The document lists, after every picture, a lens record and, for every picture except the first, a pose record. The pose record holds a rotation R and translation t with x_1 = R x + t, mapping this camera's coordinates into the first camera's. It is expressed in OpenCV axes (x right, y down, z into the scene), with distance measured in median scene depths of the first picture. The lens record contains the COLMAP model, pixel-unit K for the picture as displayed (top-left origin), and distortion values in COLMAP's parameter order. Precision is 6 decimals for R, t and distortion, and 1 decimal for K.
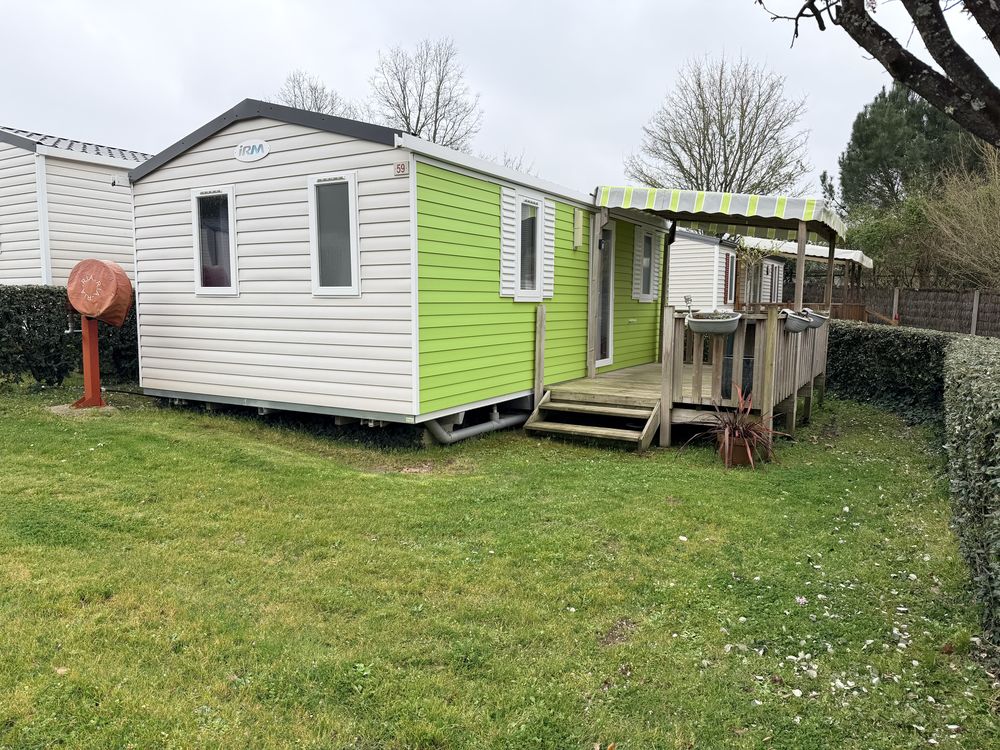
lens RADIAL K [[700.0, 0, 500.0], [0, 700.0, 375.0], [0, 0, 1]] dist [0.092197, -0.126182]
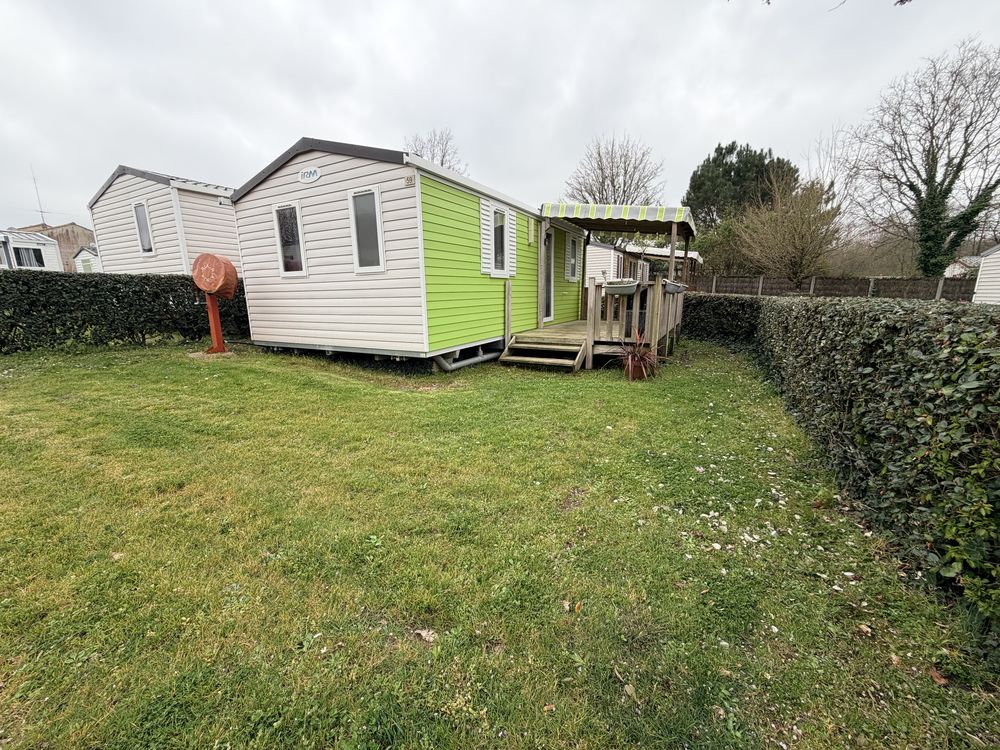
lens RADIAL K [[396.8, 0, 496.3], [0, 396.8, 375.5], [0, 0, 1]] dist [0.000775, -0.000044]
pose [[0.999279, -0.026241, 0.027435, 0.004636], [0.023398, 0.994787, 0.099252, 0.031235], [-0.029896, -0.098539, 0.994684, 0.171448]]
